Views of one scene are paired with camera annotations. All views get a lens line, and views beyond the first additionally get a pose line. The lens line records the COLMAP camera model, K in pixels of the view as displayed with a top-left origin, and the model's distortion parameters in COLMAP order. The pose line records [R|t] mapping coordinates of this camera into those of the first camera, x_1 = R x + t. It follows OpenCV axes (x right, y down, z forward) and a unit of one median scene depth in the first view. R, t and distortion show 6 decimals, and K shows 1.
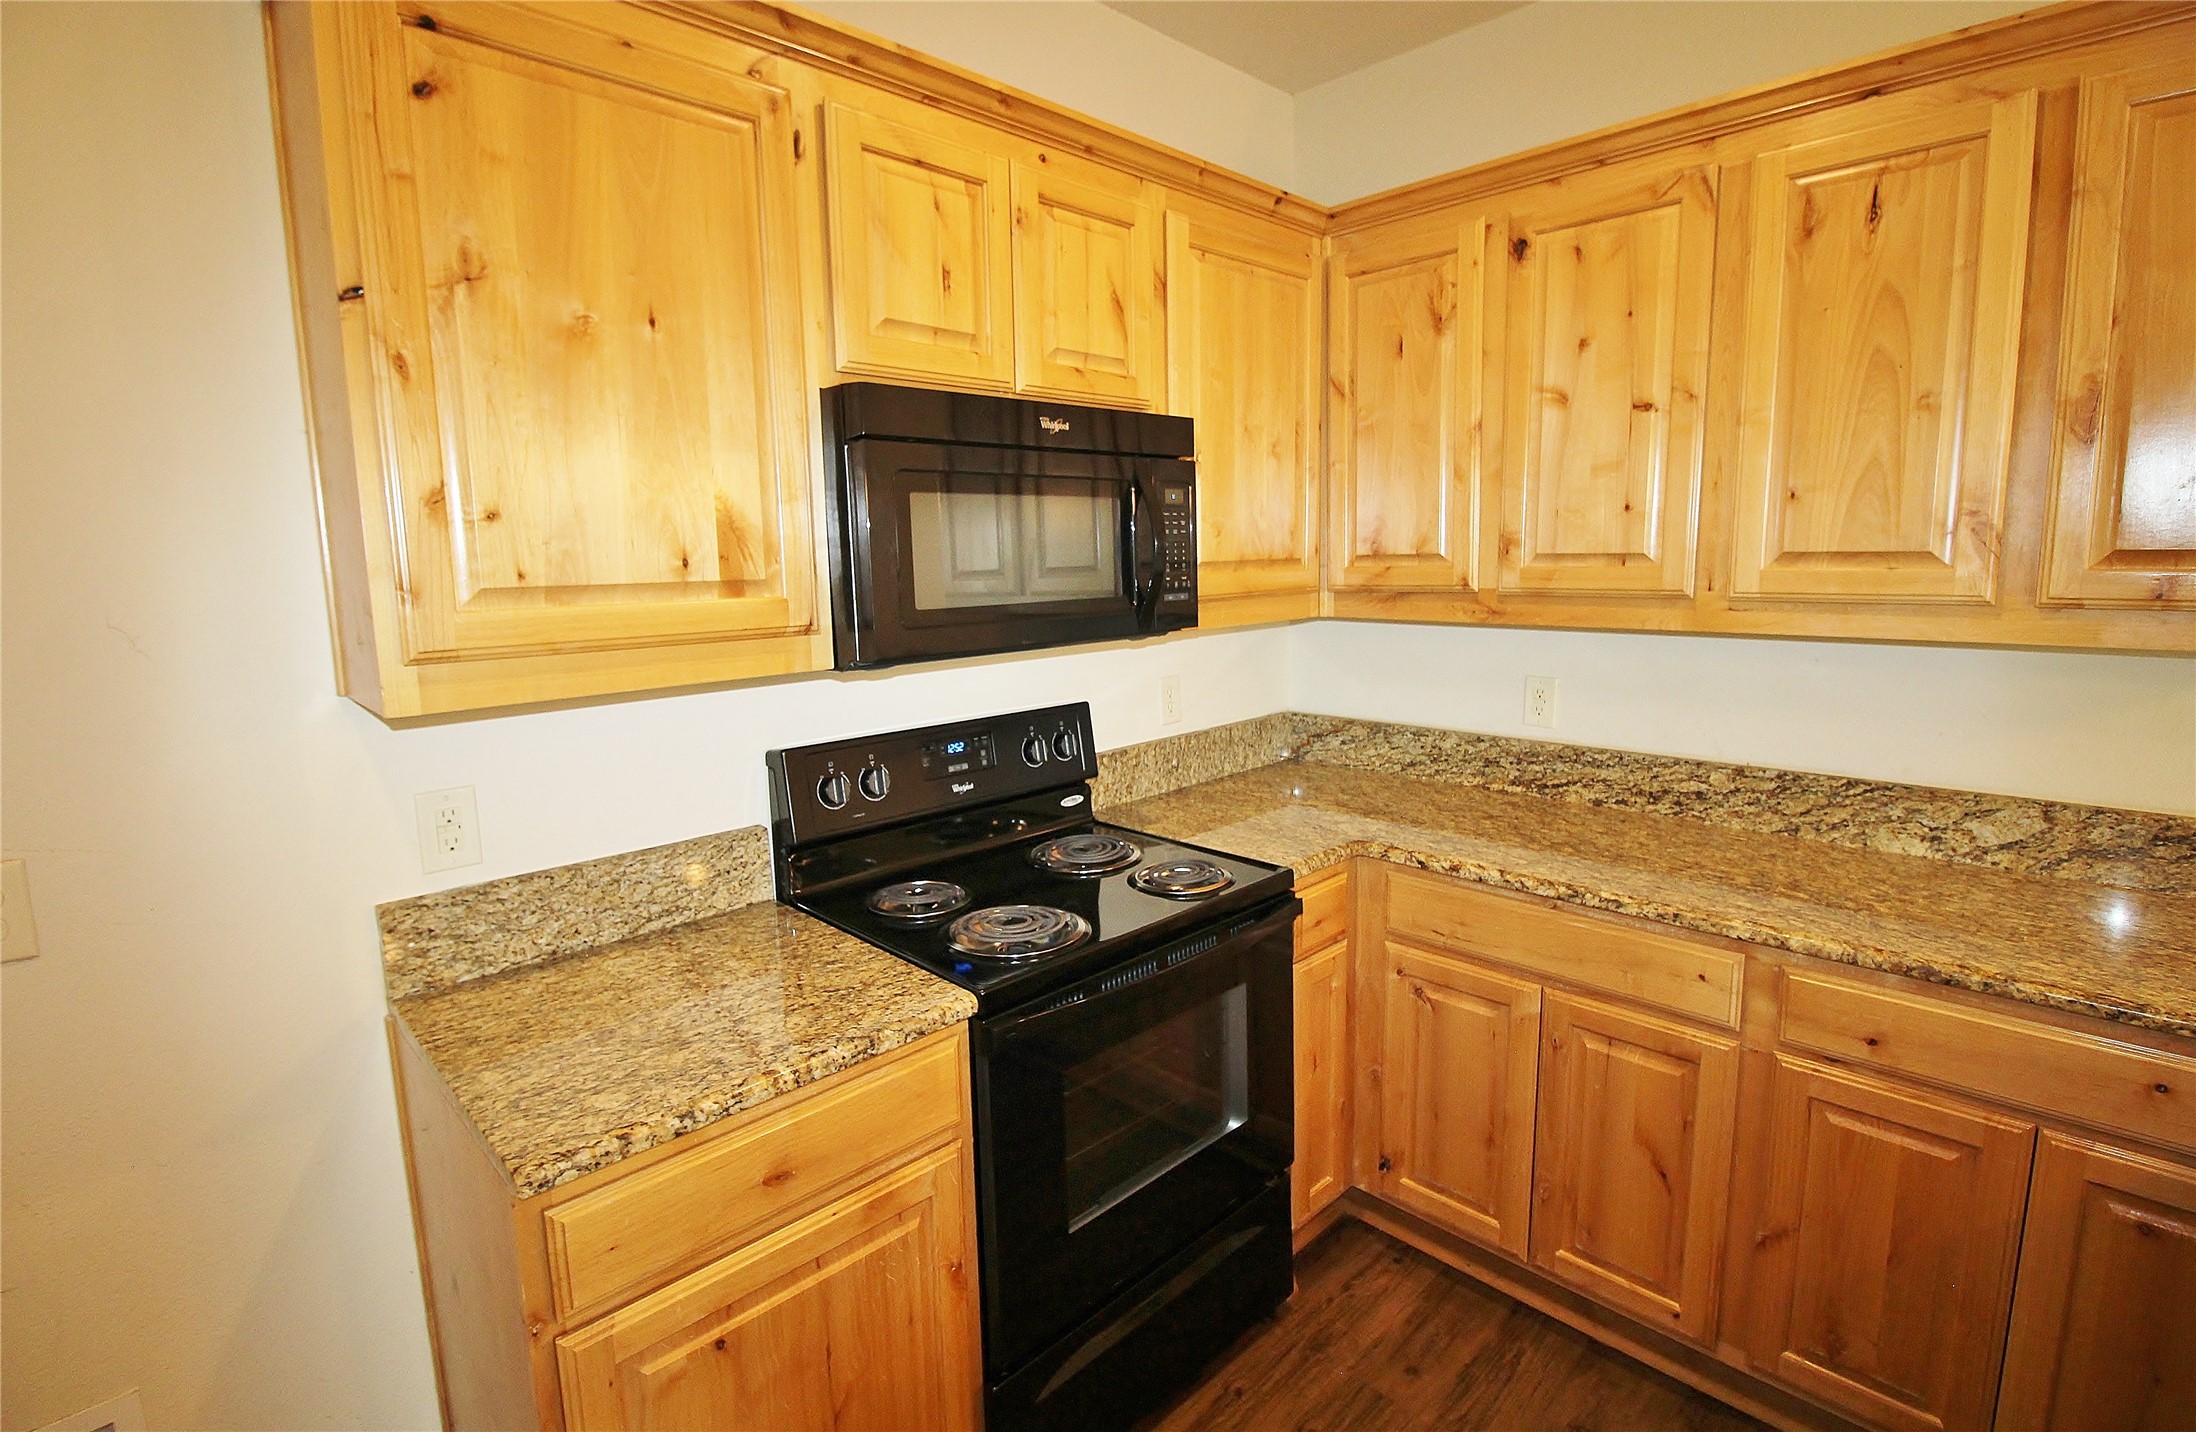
lens RADIAL K [[1028.4, 0, 1103.3], [0, 1028.4, 696.1], [0, 0, 1]] dist [-0.012338, -0.007165]
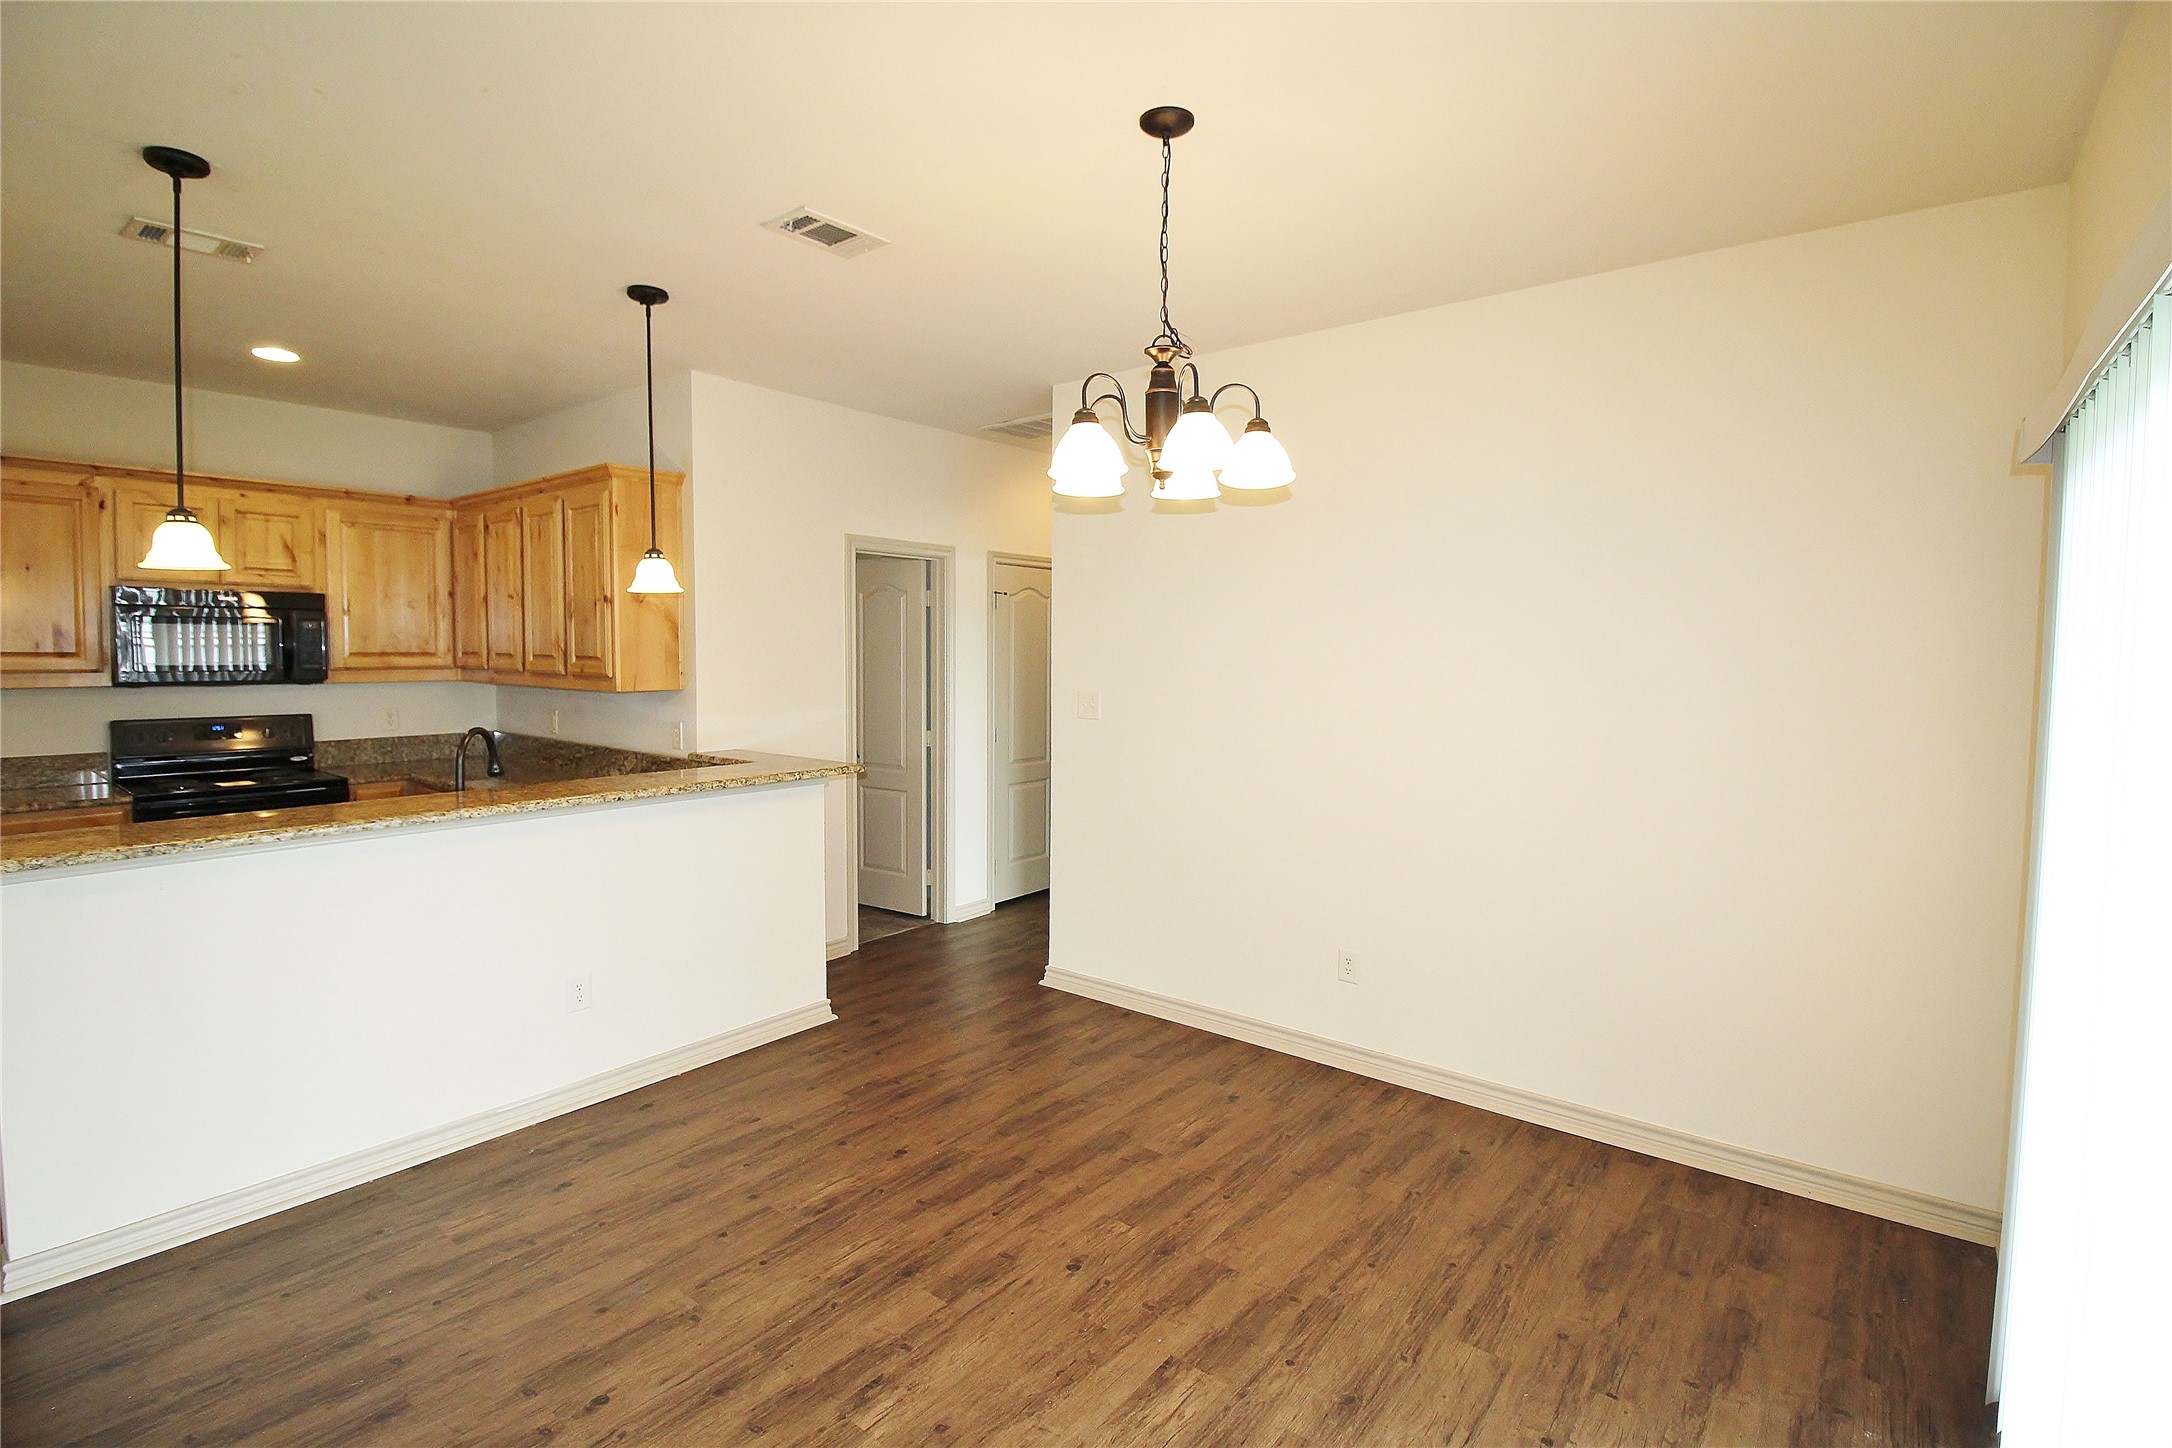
lens RADIAL K [[998.4, 0, 1093.9], [0, 998.4, 705.9], [0, 0, 1]] dist [-0.008357, -0.008686]
pose [[0.990964, 0.024909, 0.131795, 1.643678], [-0.013250, 0.995978, -0.088614, 0.184632], [-0.133472, 0.086067, 0.987308, -1.593369]]
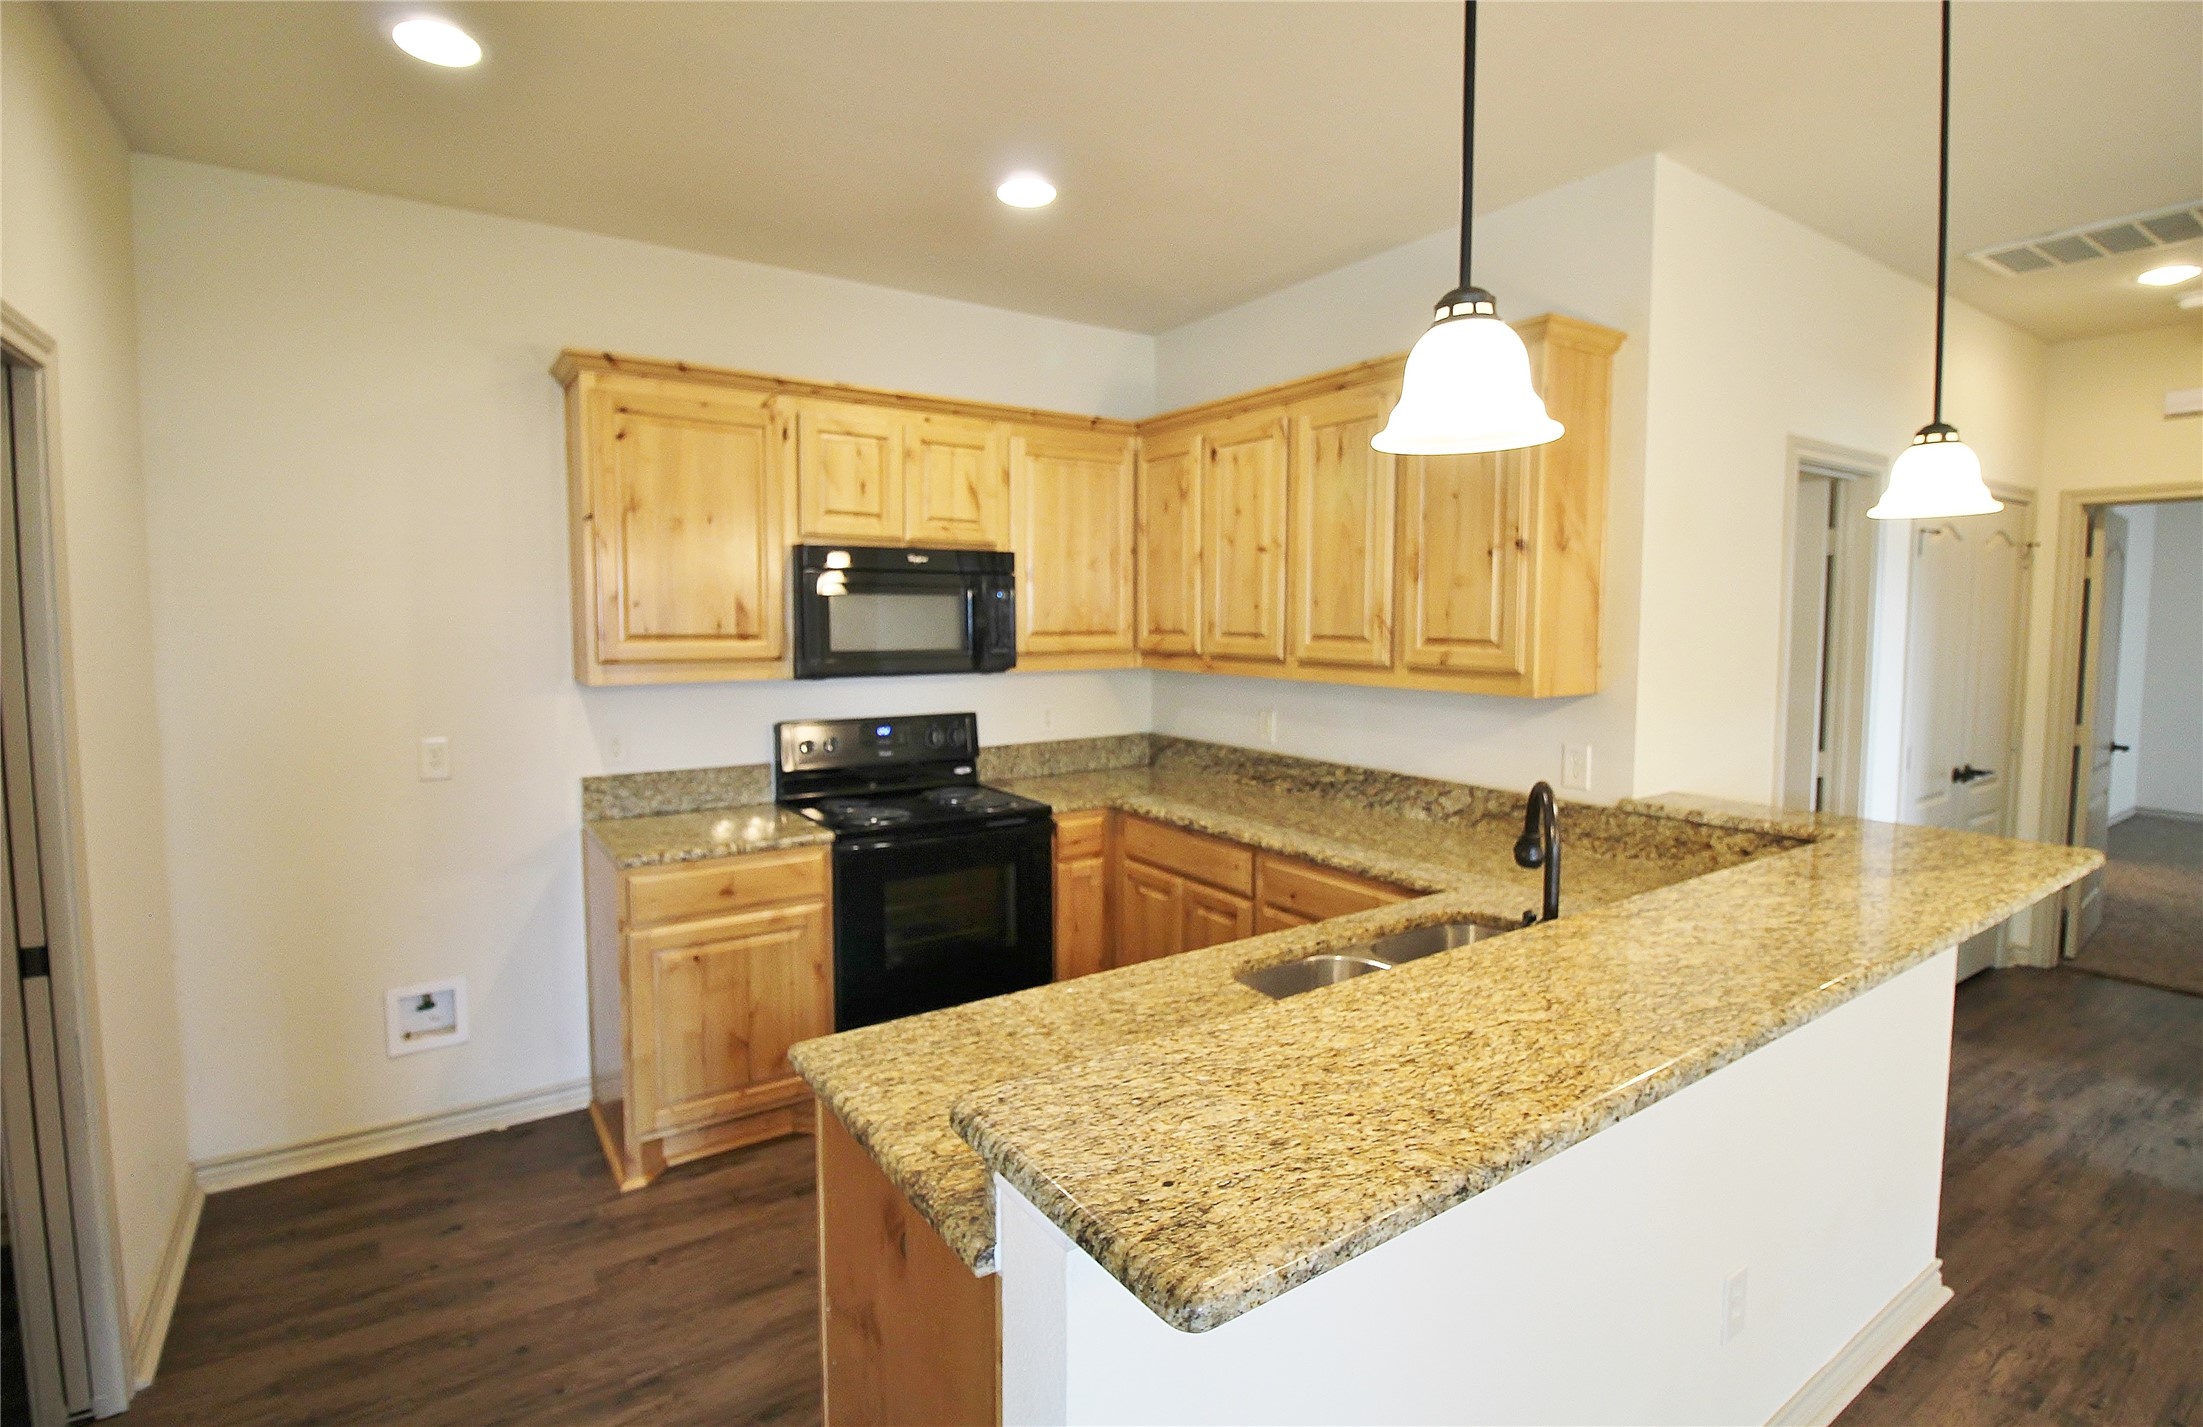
lens RADIAL K [[1031.7, 0, 1109.5], [0, 1031.7, 695.8], [0, 0, 1]] dist [-0.012338, -0.007165]
pose [[0.984152, 0.038644, -0.173068, 0.588768], [-0.049530, 0.997026, -0.059033, 0.080783], [0.170272, 0.066670, 0.983139, -0.748475]]
